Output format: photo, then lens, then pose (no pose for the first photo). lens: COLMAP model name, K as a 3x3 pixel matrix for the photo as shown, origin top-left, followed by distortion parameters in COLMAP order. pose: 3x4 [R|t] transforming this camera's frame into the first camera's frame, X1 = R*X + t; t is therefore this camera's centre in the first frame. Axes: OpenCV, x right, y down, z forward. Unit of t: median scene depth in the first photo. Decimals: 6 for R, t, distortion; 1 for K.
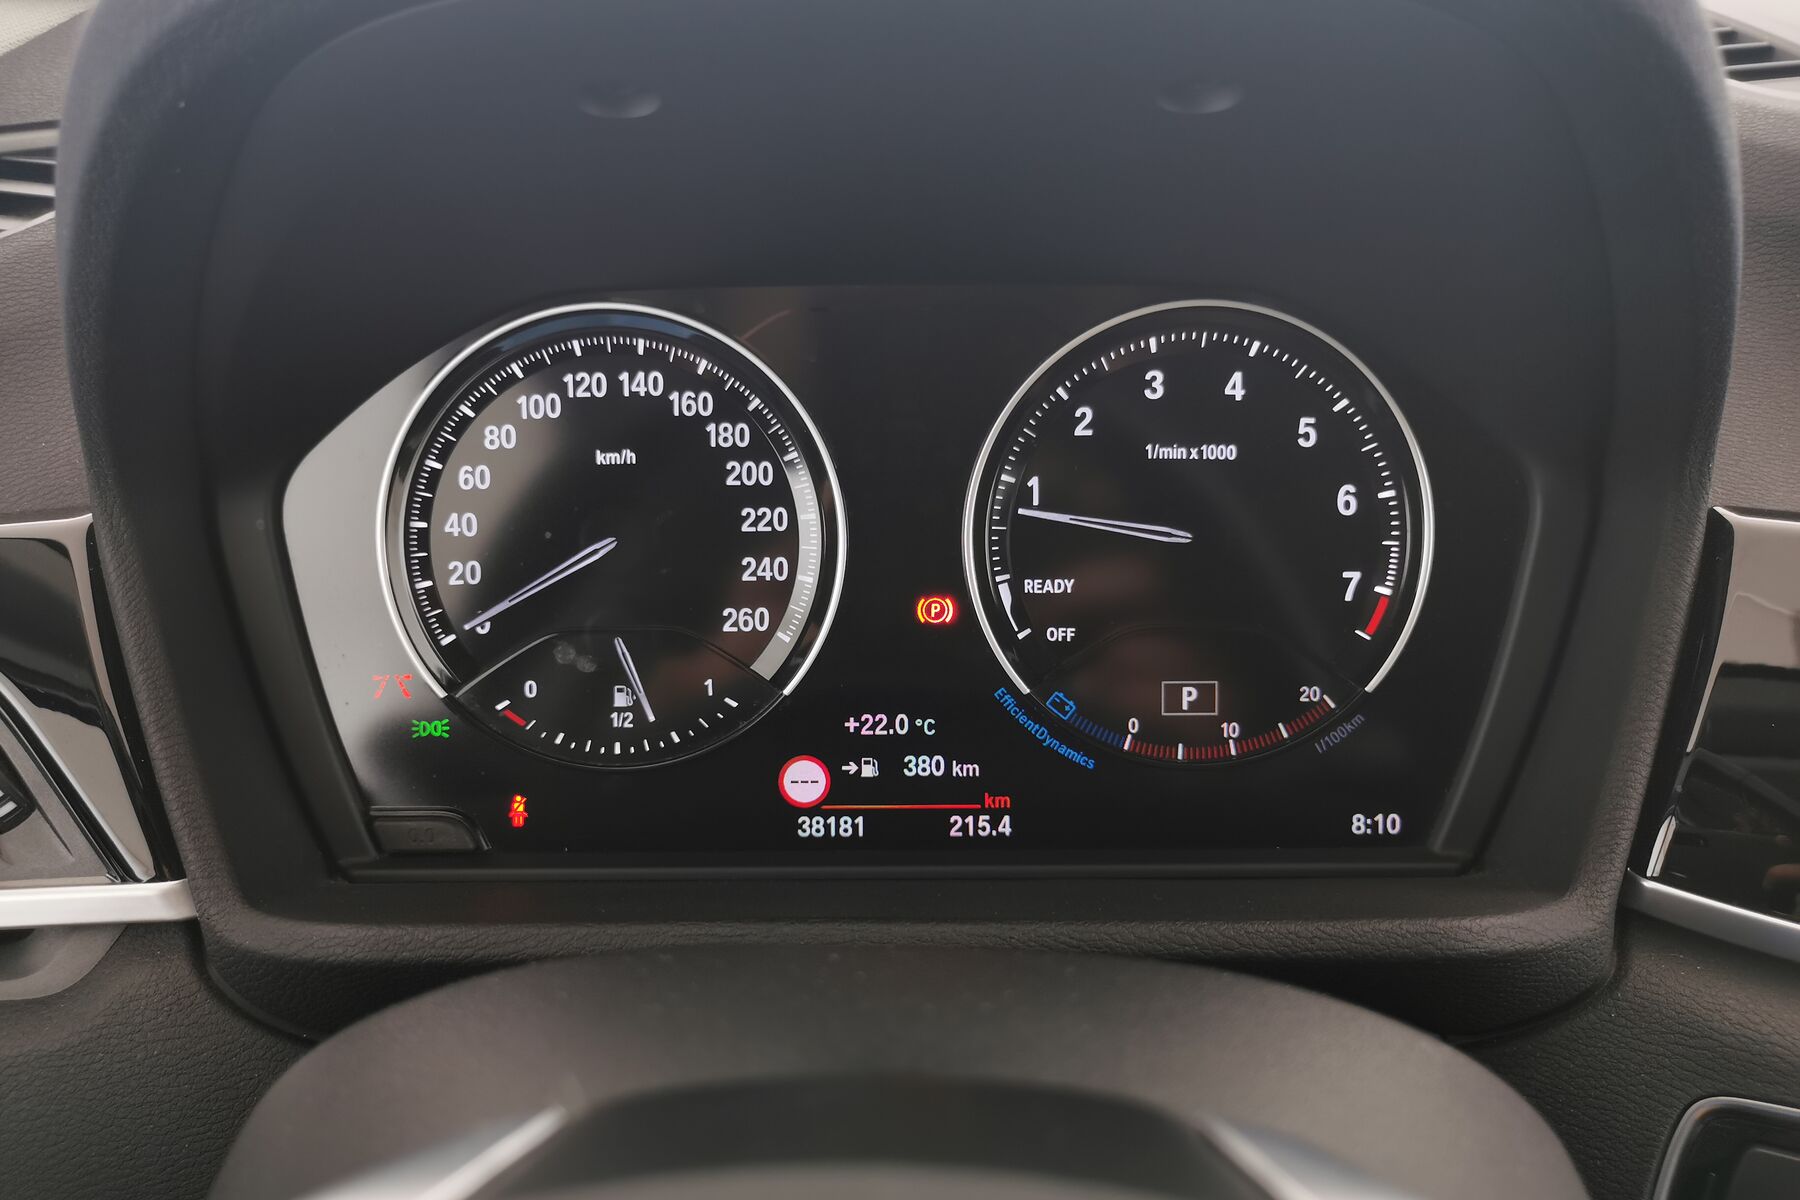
lens RADIAL K [[1449.5, 0, 886.6], [0, 1449.5, 595.2], [0, 0, 1]] dist [0.014584, -0.021812]
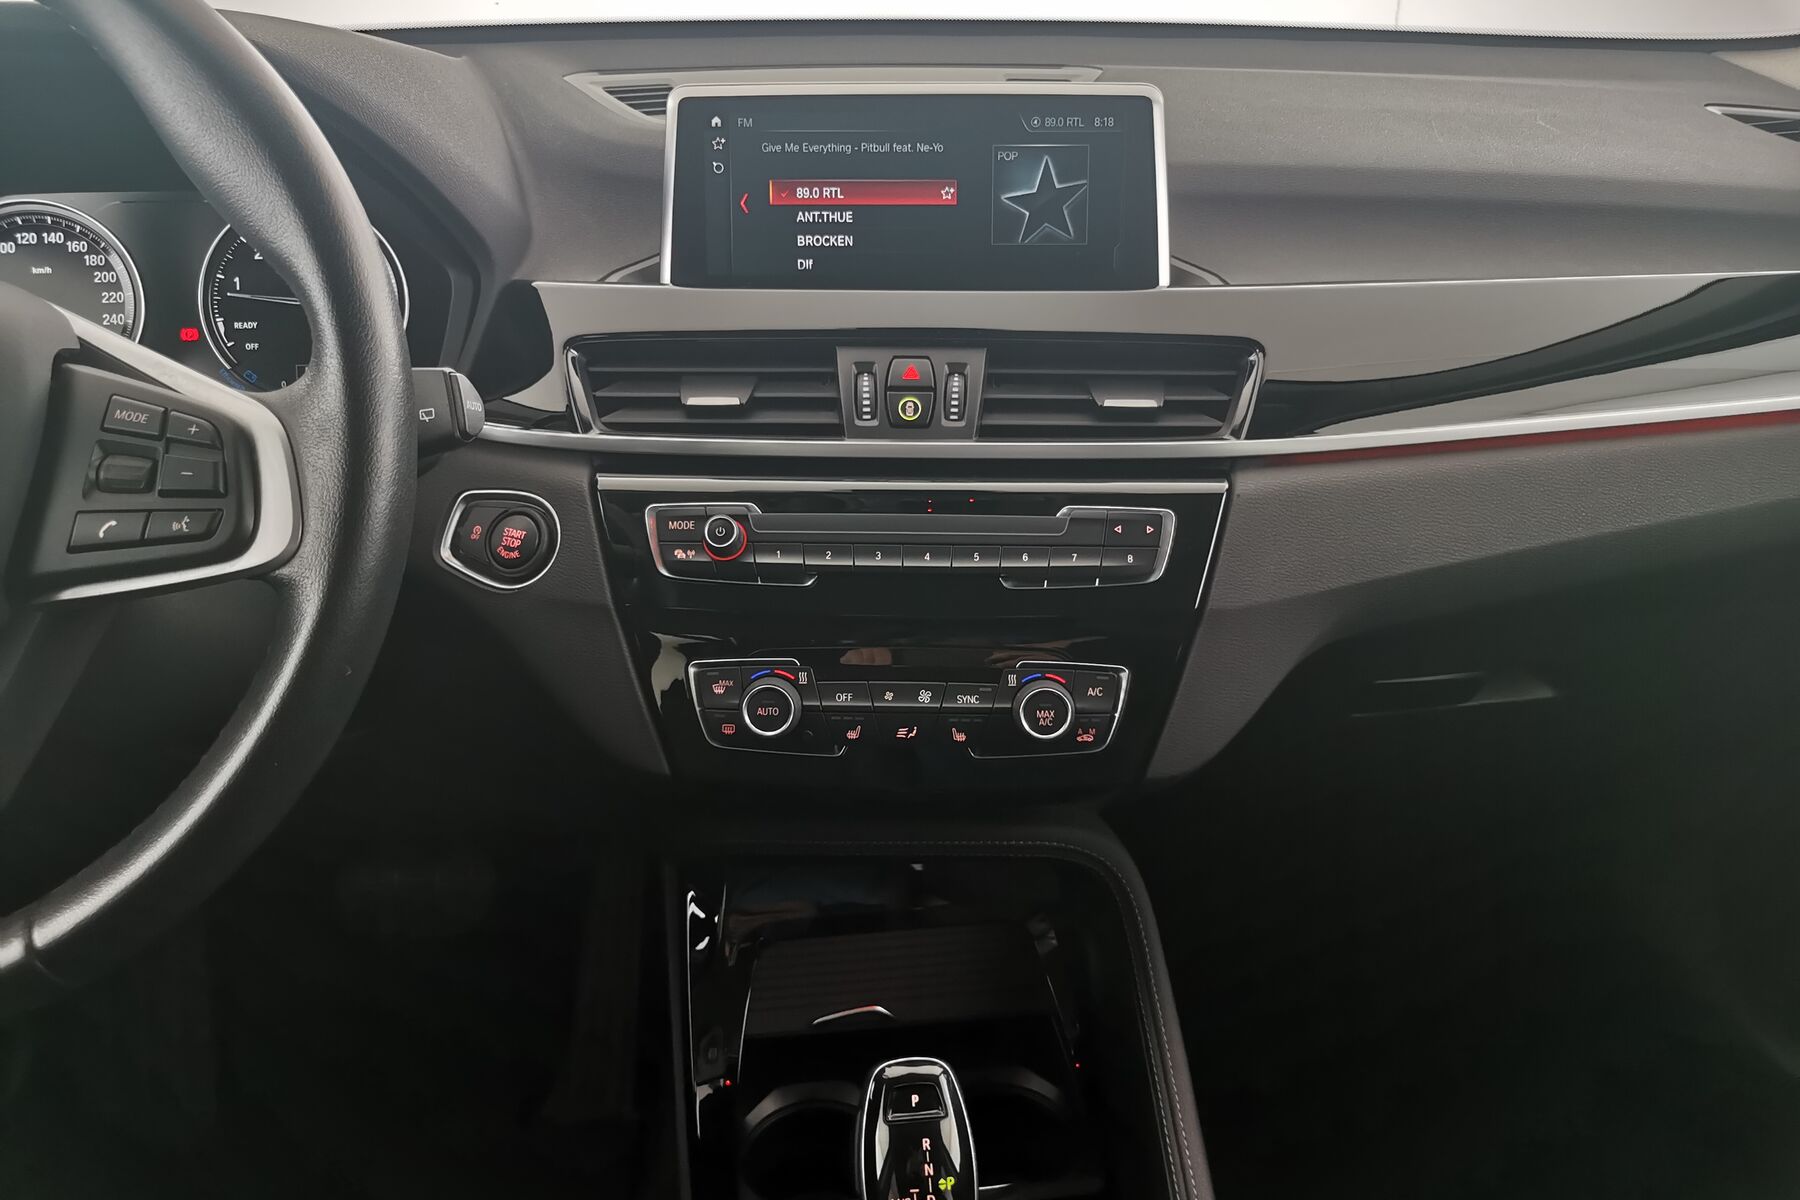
lens RADIAL K [[1449.5, 0, 907.9], [0, 1449.5, 598.7], [0, 0, 1]] dist [0.014584, -0.021812]
pose [[0.993567, -0.034674, 0.107805, 0.893957], [0.040569, 0.997771, -0.052978, 0.591146], [-0.105728, 0.057010, 0.992760, -1.362755]]
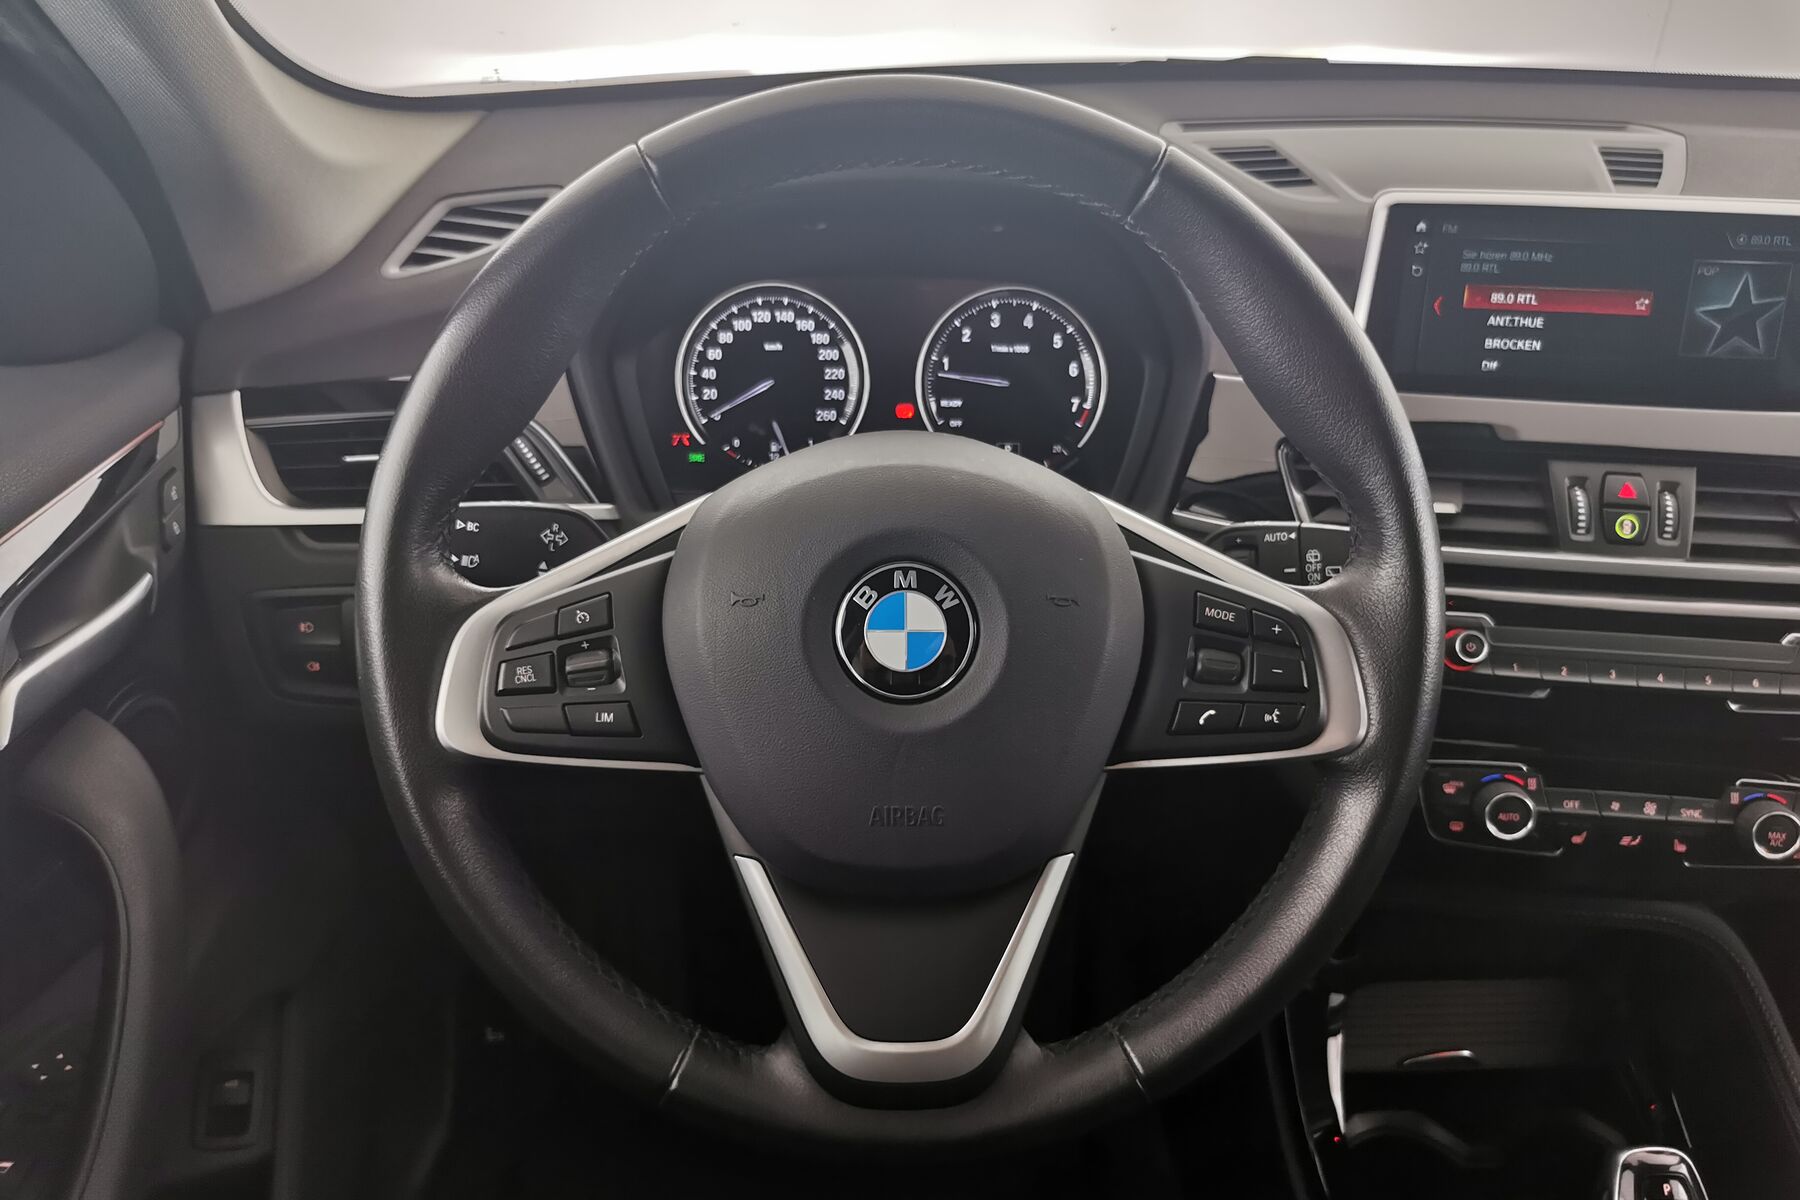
lens RADIAL K [[1449.5, 0, 905.0], [0, 1449.5, 609.9], [0, 0, 1]] dist [0.014584, -0.021812]
pose [[0.998716, 0.006877, 0.050182, -0.086108], [-0.008367, 0.999528, 0.029549, 0.271577], [-0.049955, -0.029931, 0.998303, -1.446714]]
